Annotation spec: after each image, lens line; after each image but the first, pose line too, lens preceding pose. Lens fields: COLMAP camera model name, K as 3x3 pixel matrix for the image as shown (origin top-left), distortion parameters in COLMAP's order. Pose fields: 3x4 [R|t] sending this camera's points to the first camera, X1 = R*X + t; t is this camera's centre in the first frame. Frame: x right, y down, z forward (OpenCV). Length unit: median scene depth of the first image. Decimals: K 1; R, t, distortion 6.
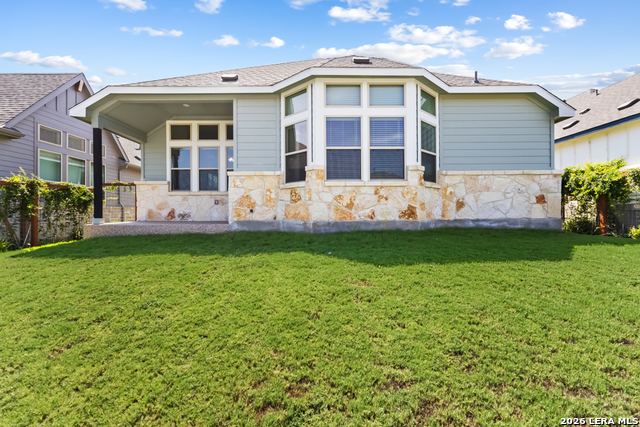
lens RADIAL K [[295.5, 0, 319.6], [0, 295.5, 215.1], [0, 0, 1]] dist [-0.003719, 0.000911]
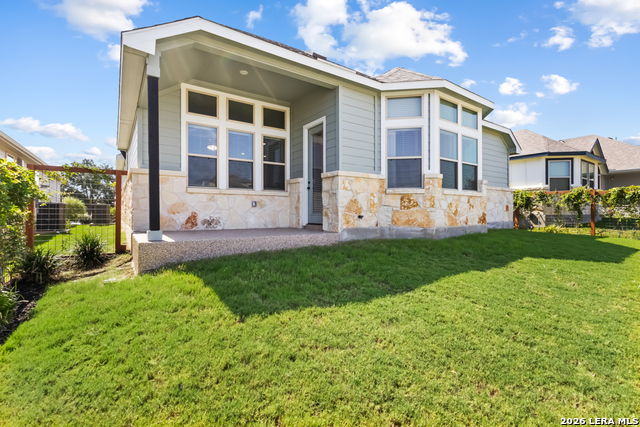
lens RADIAL K [[295.5, 0, 319.9], [0, 295.5, 212.3], [0, 0, 1]] dist [-0.003719, 0.000911]
pose [[0.824587, 0.004356, 0.565718, -0.827844], [-0.001375, 0.999983, -0.005695, -0.023443], [-0.565733, 0.003918, 0.824579, 0.335487]]
